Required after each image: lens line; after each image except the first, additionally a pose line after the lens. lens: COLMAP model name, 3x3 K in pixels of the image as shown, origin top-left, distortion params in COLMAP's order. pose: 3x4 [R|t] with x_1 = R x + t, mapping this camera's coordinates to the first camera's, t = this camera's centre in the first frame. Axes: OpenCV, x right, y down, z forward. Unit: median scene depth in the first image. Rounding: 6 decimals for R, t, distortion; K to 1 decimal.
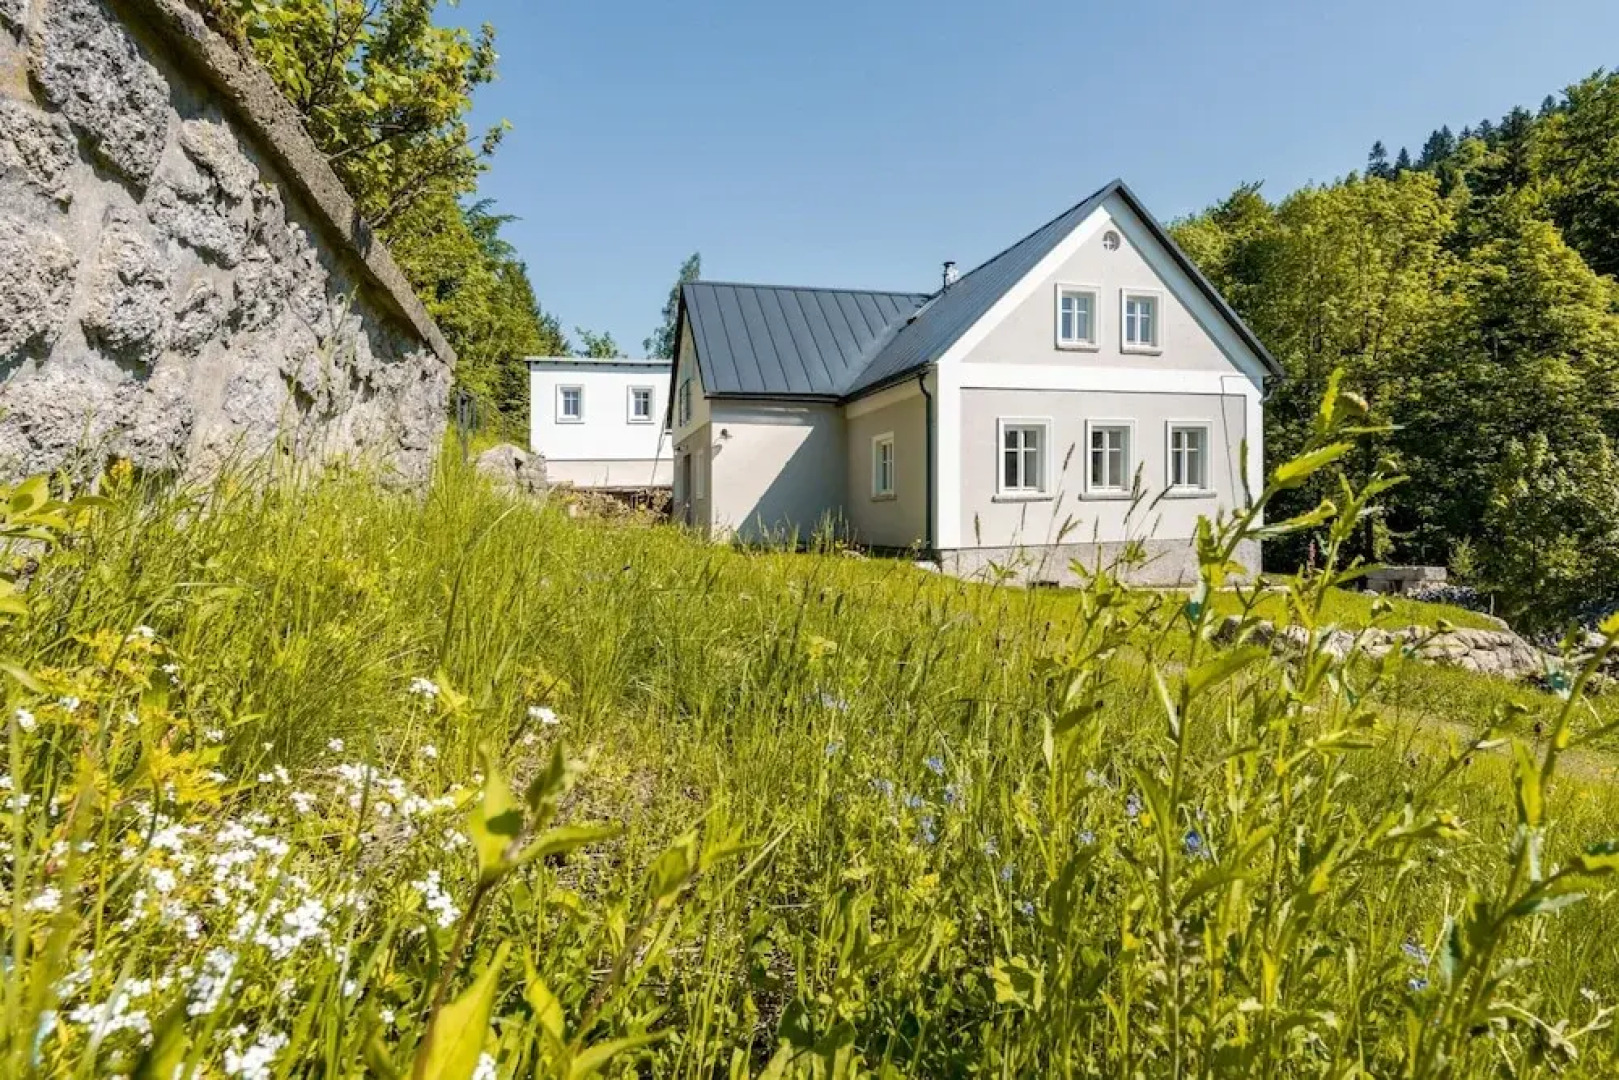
lens RADIAL K [[816.1, 0, 813.3], [0, 816.1, 503.1], [0, 0, 1]] dist [0.003947, 0.001524]
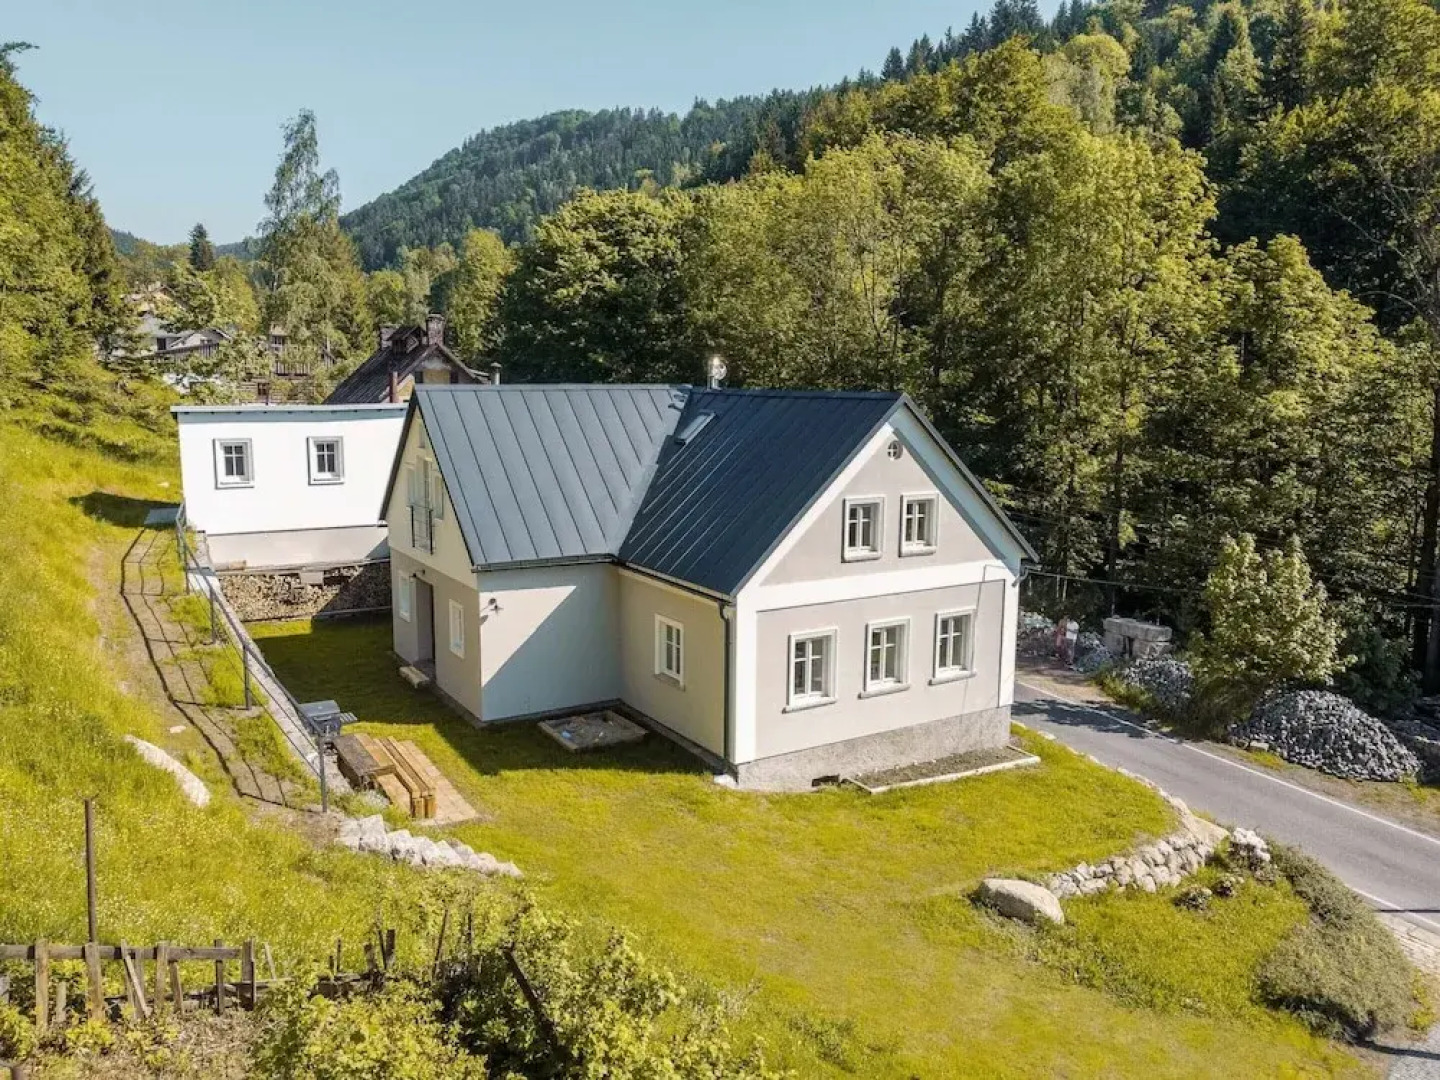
lens RADIAL K [[1103.5, 0, 720.0], [0, 1103.5, 540.0], [0, 0, 1]] dist [0.000164, 0.001258]
pose [[0.970043, -0.029552, 0.241130, -0.190816], [-0.009613, 0.987127, 0.159649, -0.430649], [-0.242744, -0.157184, 0.957271, -0.304319]]
